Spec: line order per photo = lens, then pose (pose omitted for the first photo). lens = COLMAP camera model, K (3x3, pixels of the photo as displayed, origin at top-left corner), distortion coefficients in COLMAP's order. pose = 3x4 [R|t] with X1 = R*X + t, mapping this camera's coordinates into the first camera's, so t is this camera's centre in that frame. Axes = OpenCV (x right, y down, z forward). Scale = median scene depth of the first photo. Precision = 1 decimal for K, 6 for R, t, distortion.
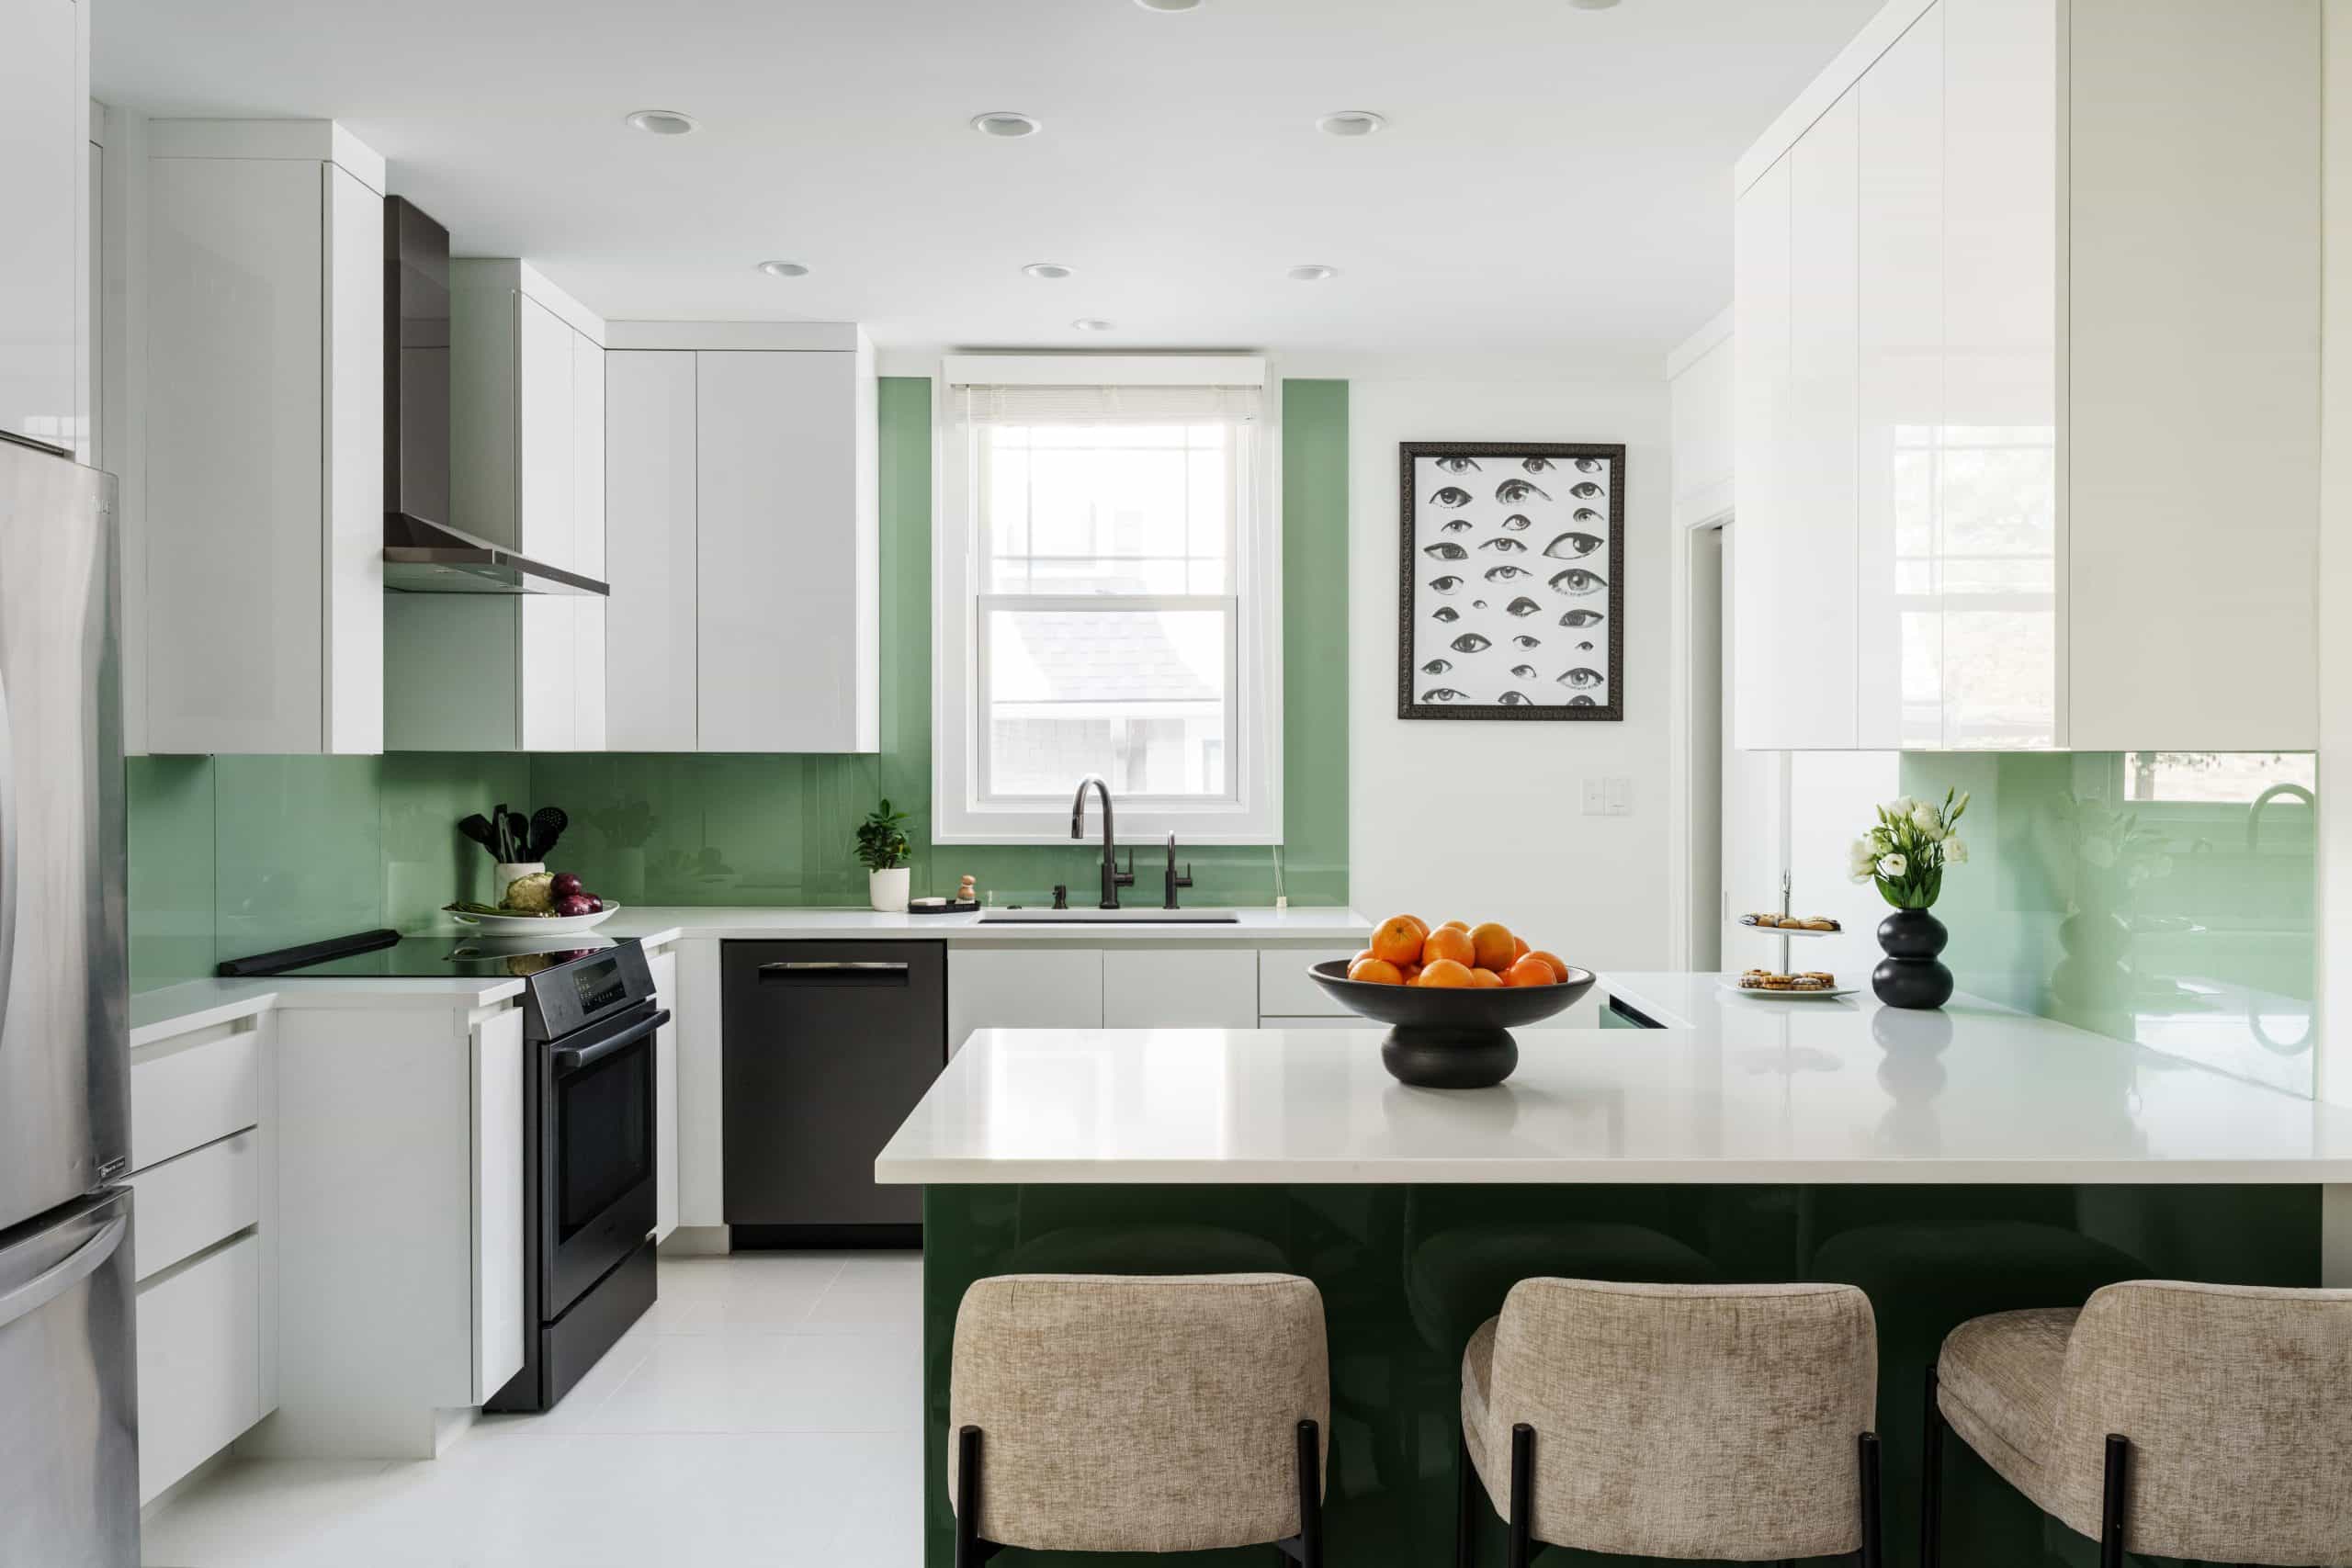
lens RADIAL K [[1791.1, 0, 1193.1], [0, 1791.1, 778.3], [0, 0, 1]] dist [-0.005957, 0.003575]
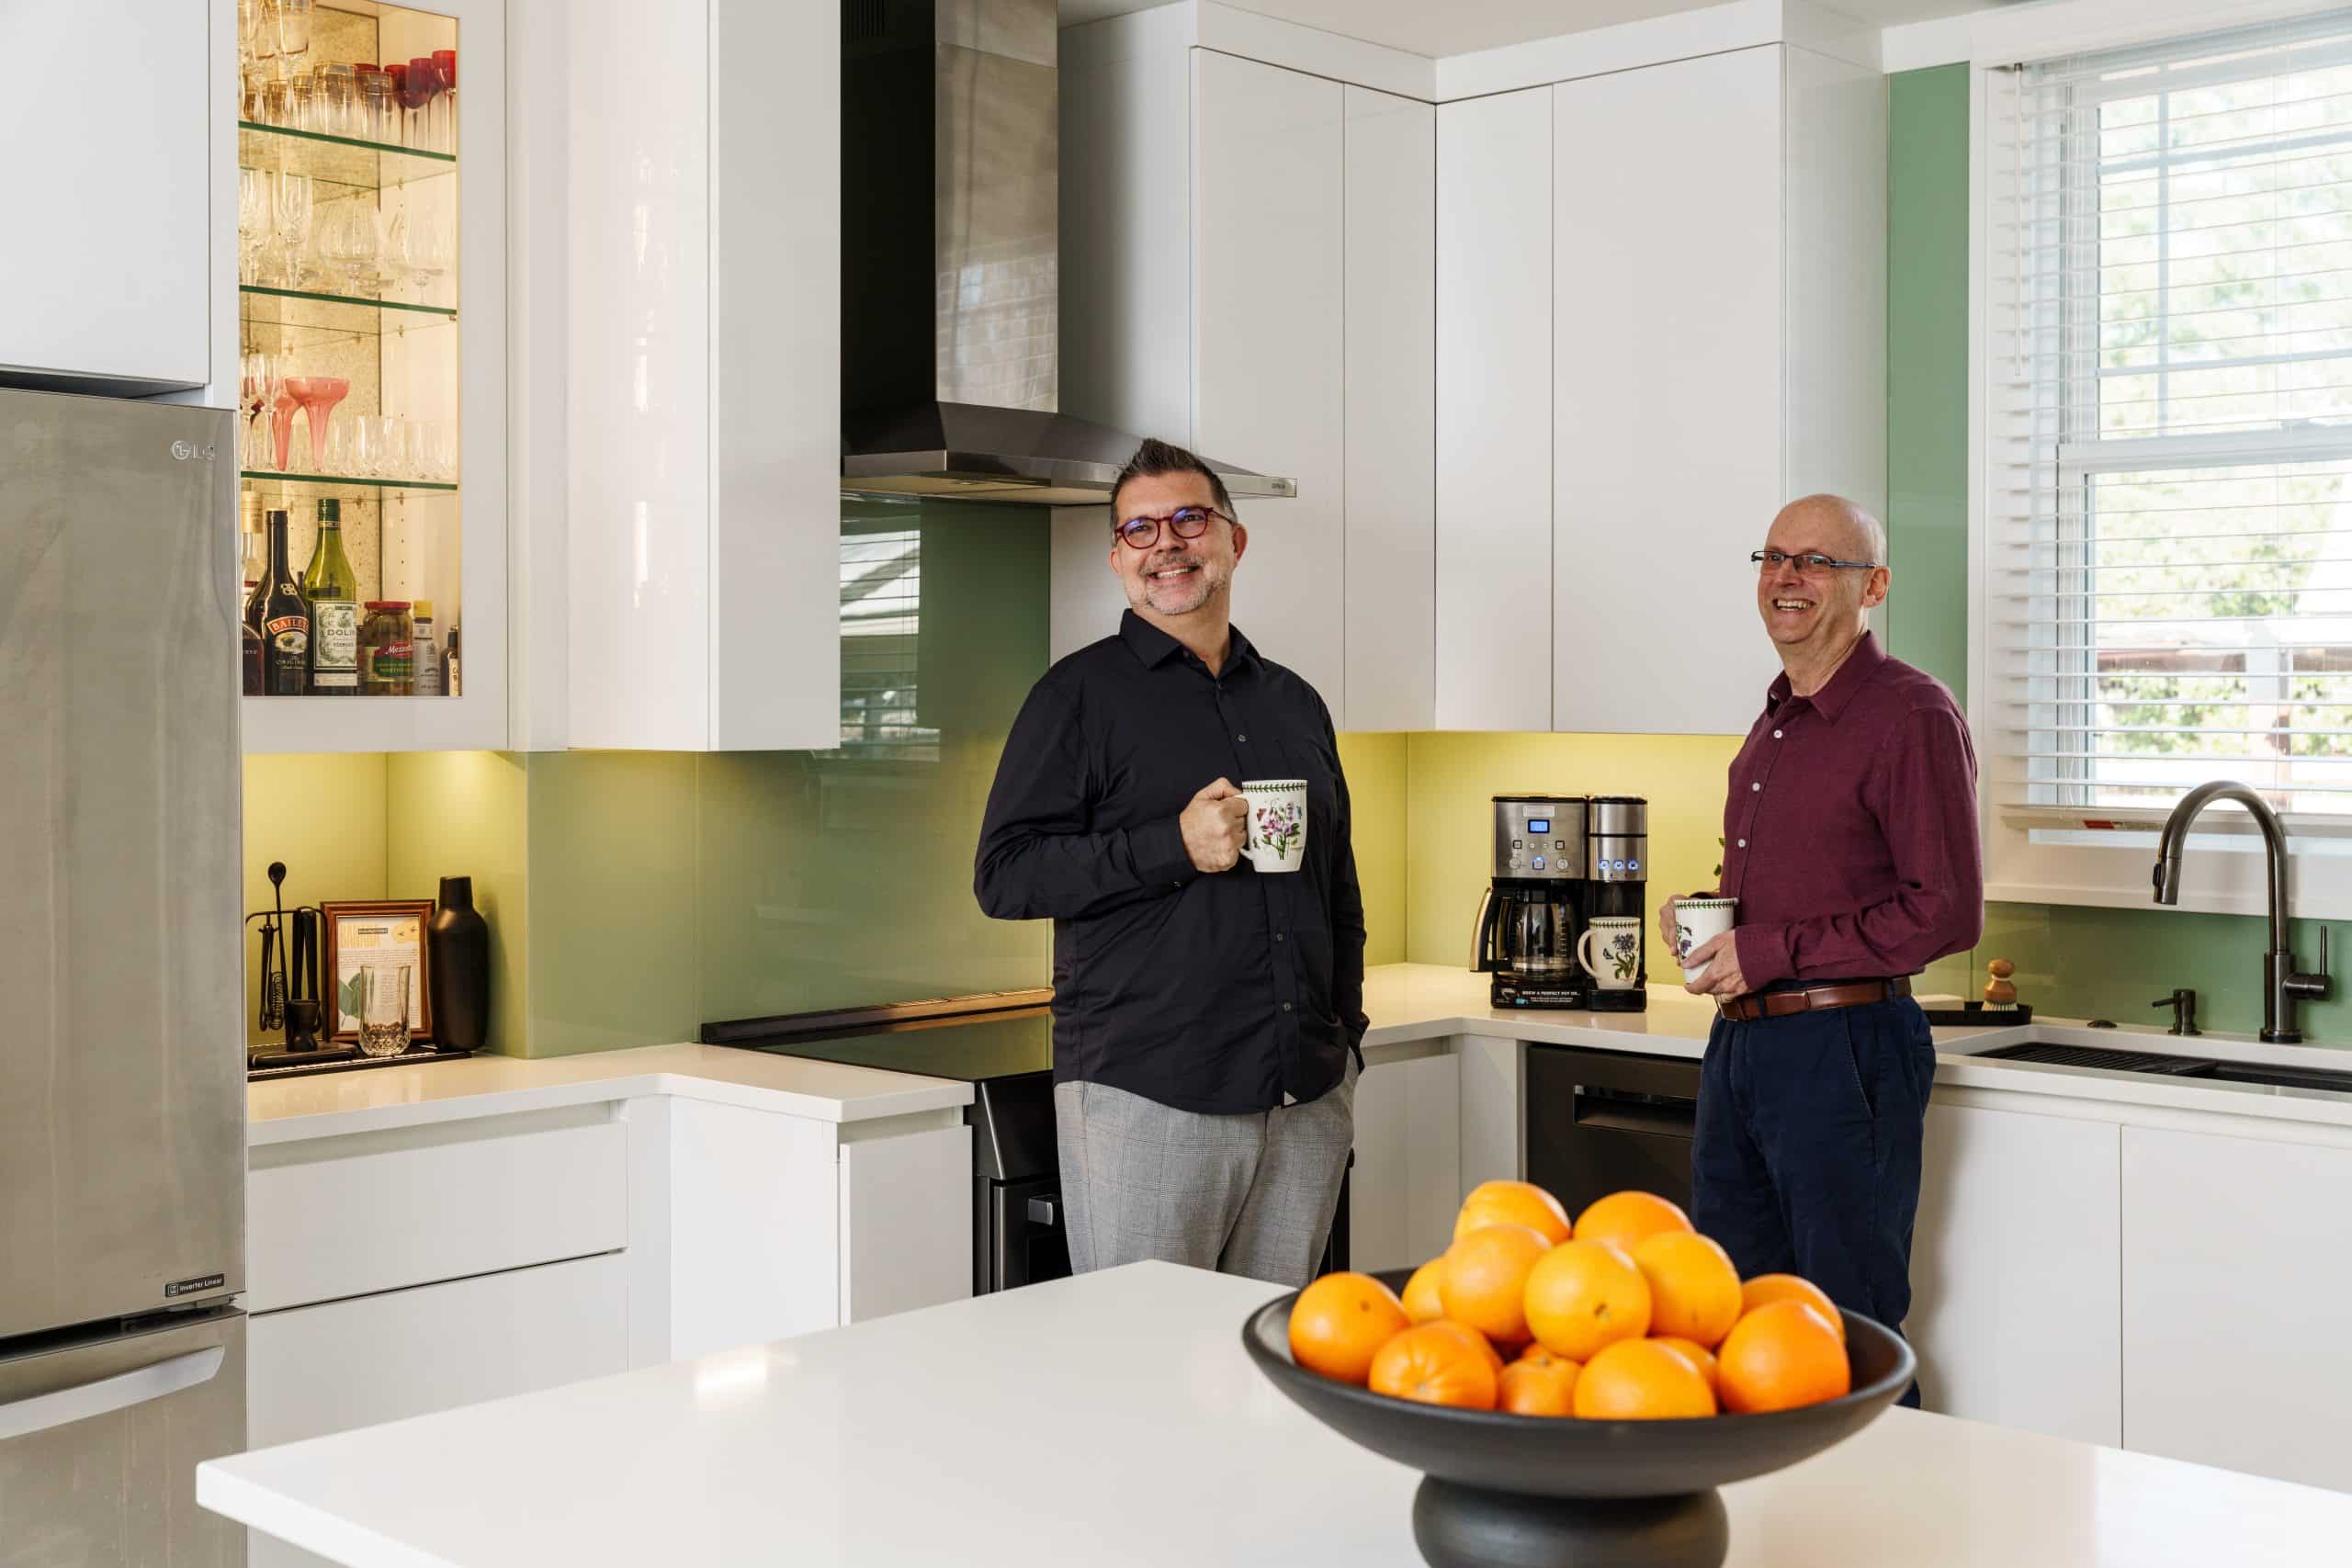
lens RADIAL K [[2797.9, 0, 1184.6], [0, 2797.9, 780.7], [0, 0, 1]] dist [0.040554, 0.000000]
pose [[0.703985, 0.019150, -0.709957, 0.376543], [-0.003719, 0.999722, 0.023278, -0.023310], [0.710205, -0.013747, 0.703860, 0.282216]]
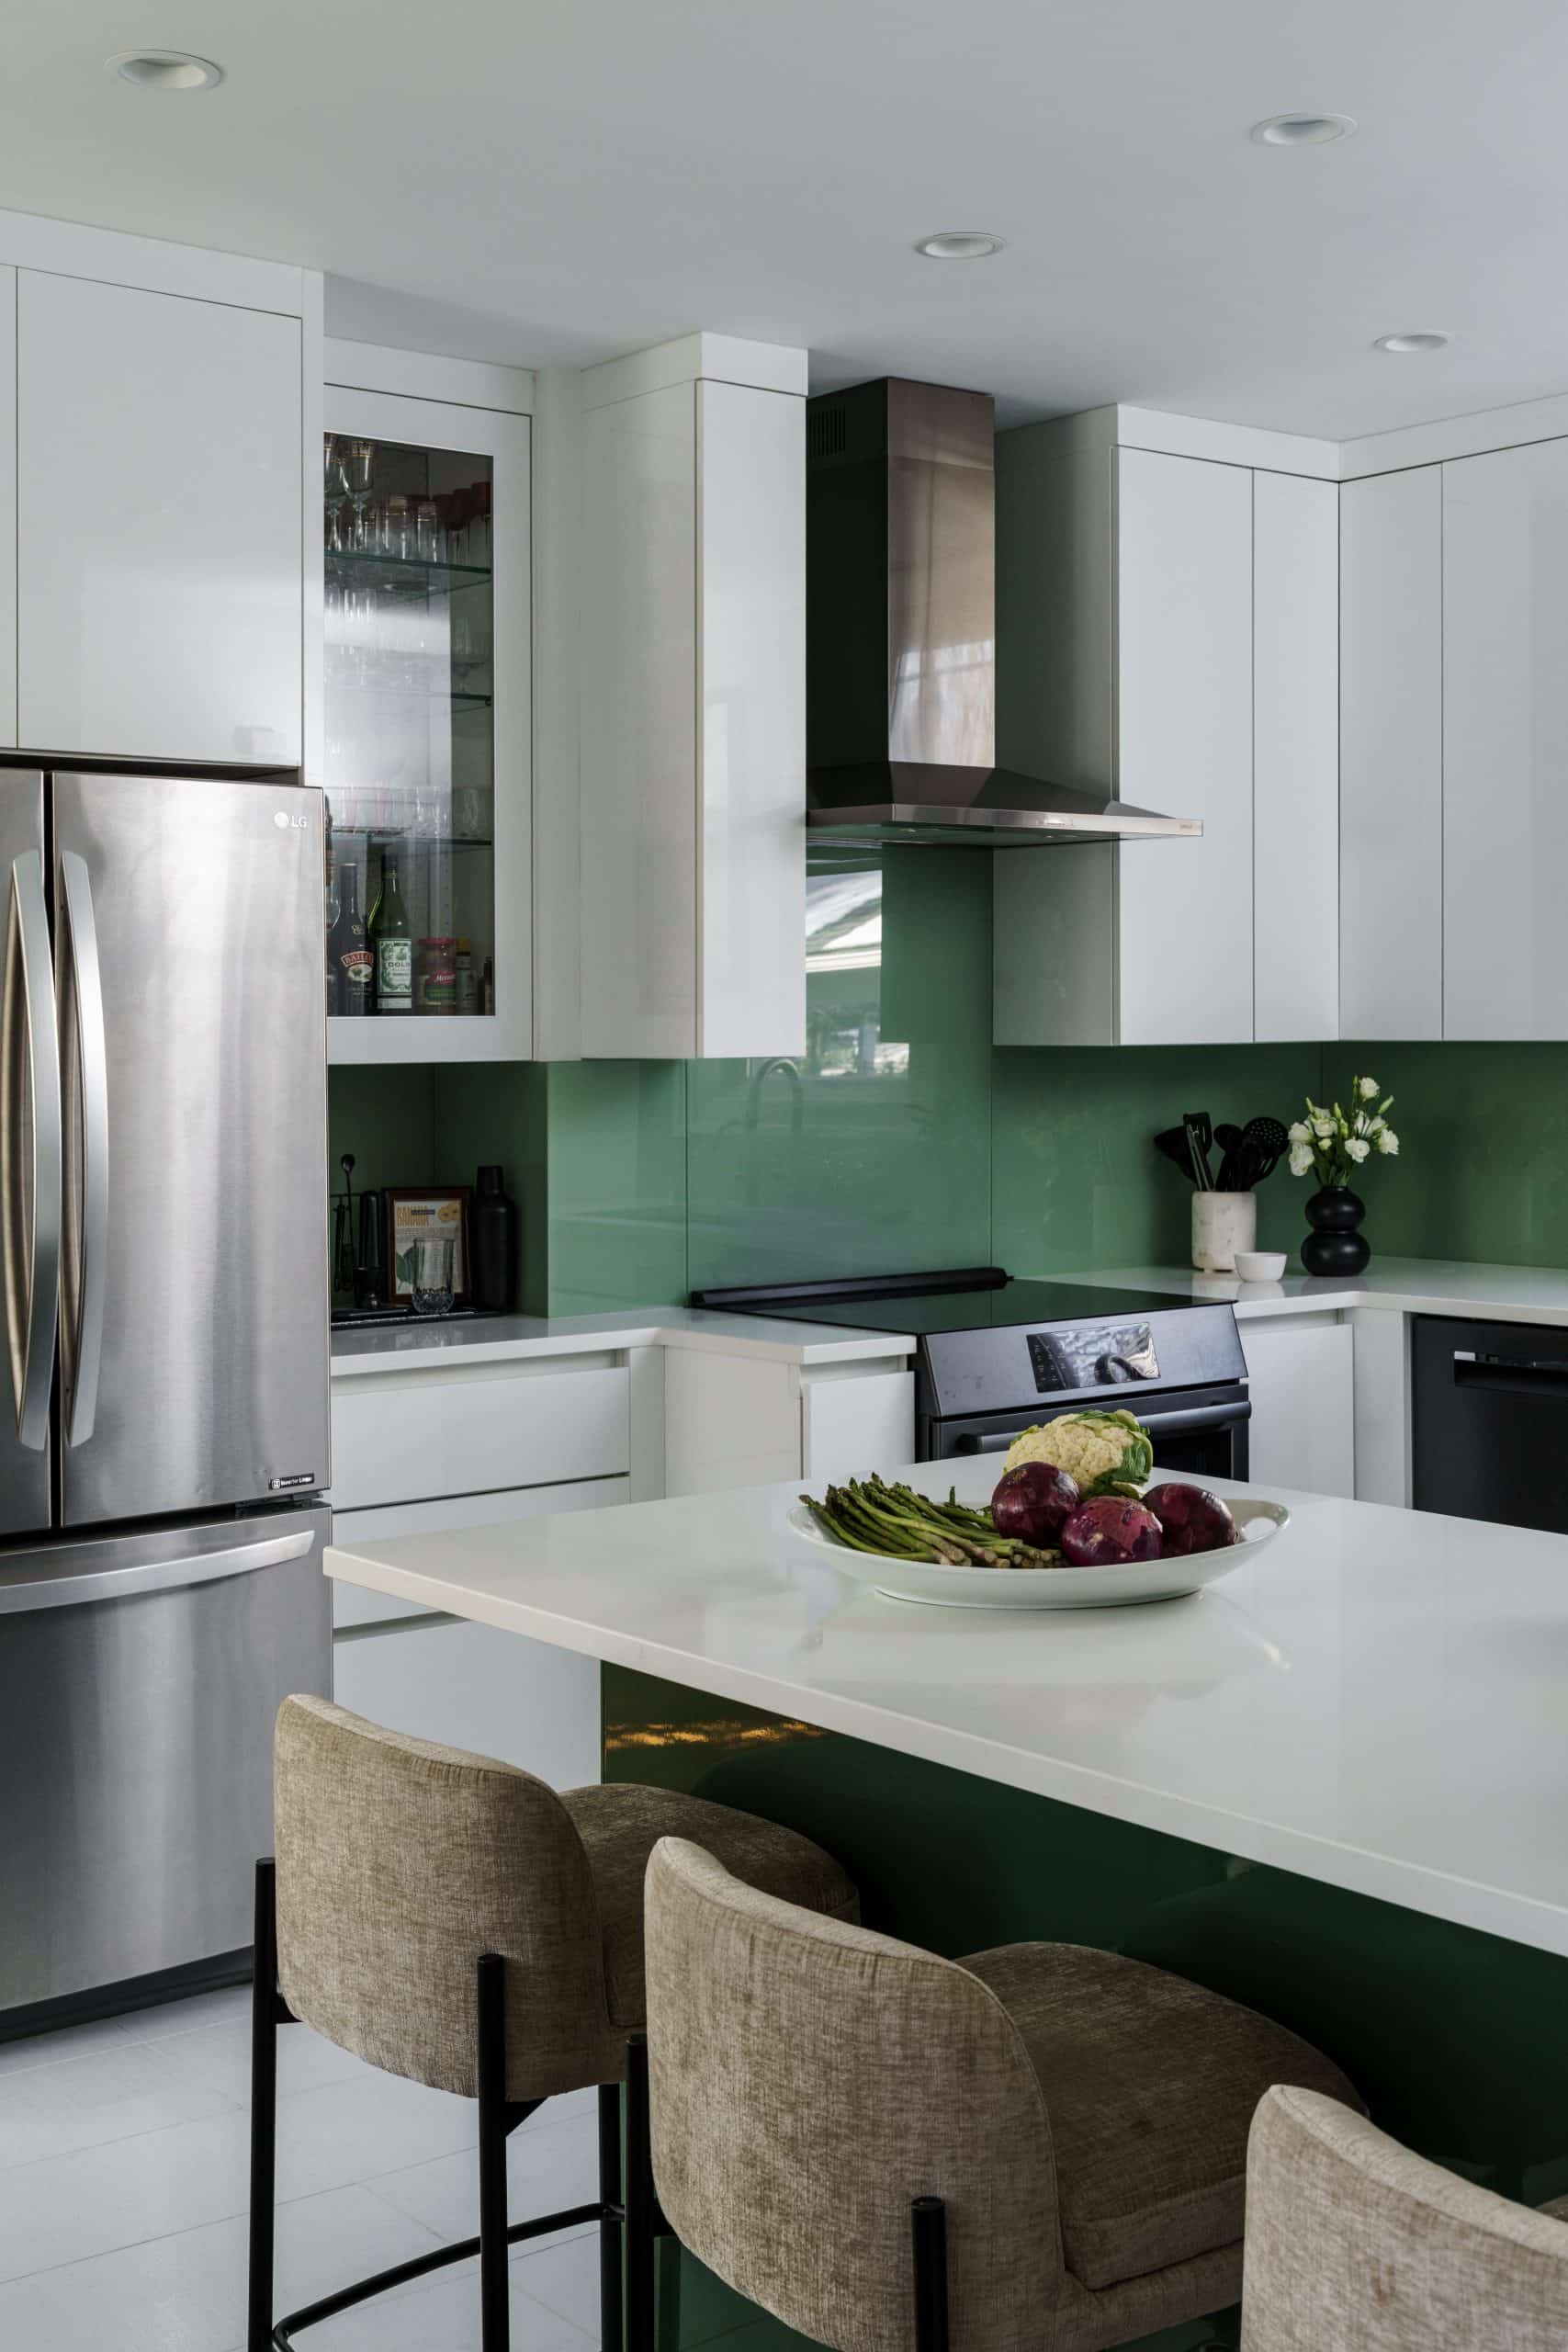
lens RADIAL K [[2795.6, 0, 843.6], [0, 2795.6, 1069.8], [0, 0, 1]] dist [0.002076, 0.000000]
pose [[0.618235, 0.004486, -0.785981, 0.522259], [0.001362, 0.999976, 0.006779, -0.014160], [0.785992, -0.005261, 0.618214, 0.178292]]
